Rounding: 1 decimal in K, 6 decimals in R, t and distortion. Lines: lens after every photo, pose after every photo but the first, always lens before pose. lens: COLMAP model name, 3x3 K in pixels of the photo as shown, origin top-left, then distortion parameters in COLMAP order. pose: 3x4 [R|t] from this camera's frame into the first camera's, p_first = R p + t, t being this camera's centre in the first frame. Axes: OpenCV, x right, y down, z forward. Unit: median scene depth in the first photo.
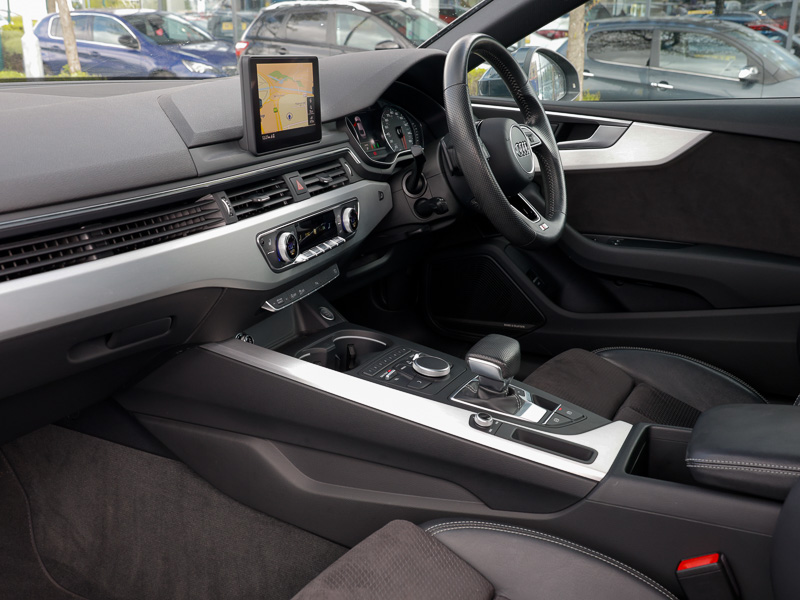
lens RADIAL K [[821.9, 0, 400.0], [0, 821.9, 300.0], [0, 0, 1]] dist [0.006002, 0.055404]
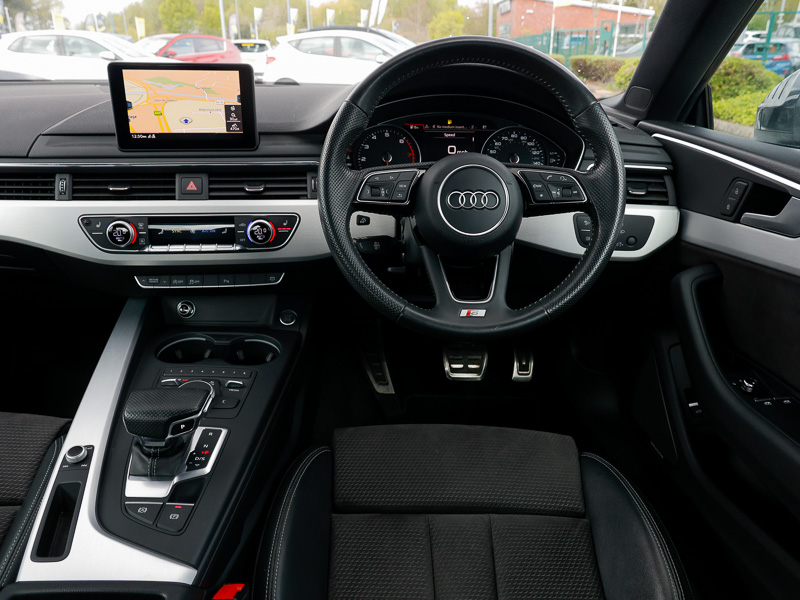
lens RADIAL K [[626.1, 0, 400.0], [0, 626.1, 300.0], [0, 0, 1]] dist [0.010238, 0.002038]
pose [[0.458439, 0.318046, -0.829868, 0.687941], [-0.263529, 0.940424, 0.214837, -0.232151], [0.848756, 0.120205, 0.514941, 0.774302]]
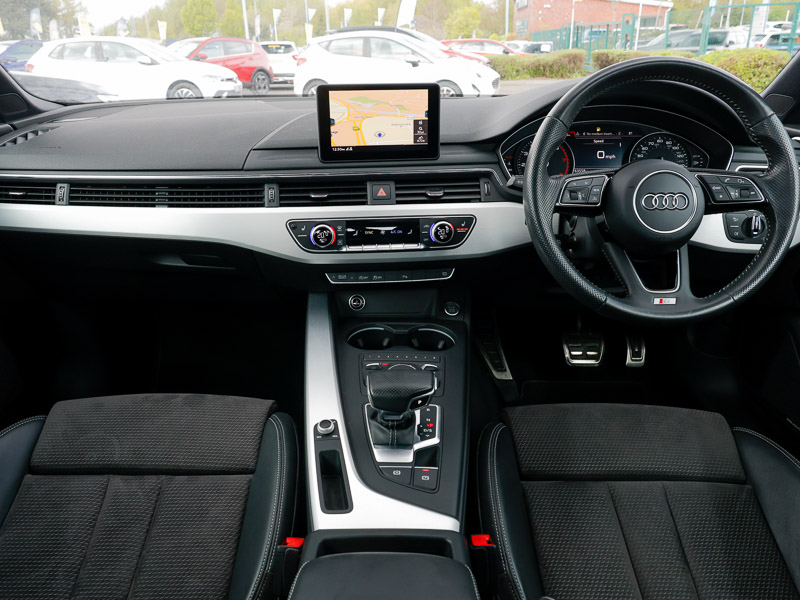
lens RADIAL K [[620.4, 0, 400.0], [0, 620.4, 300.0], [0, 0, 1]] dist [0.014745, -0.008725]
pose [[0.443163, 0.318981, -0.837769, 0.663854], [-0.247009, 0.941823, 0.227937, -0.192455], [0.861738, 0.105923, 0.496173, 0.548870]]
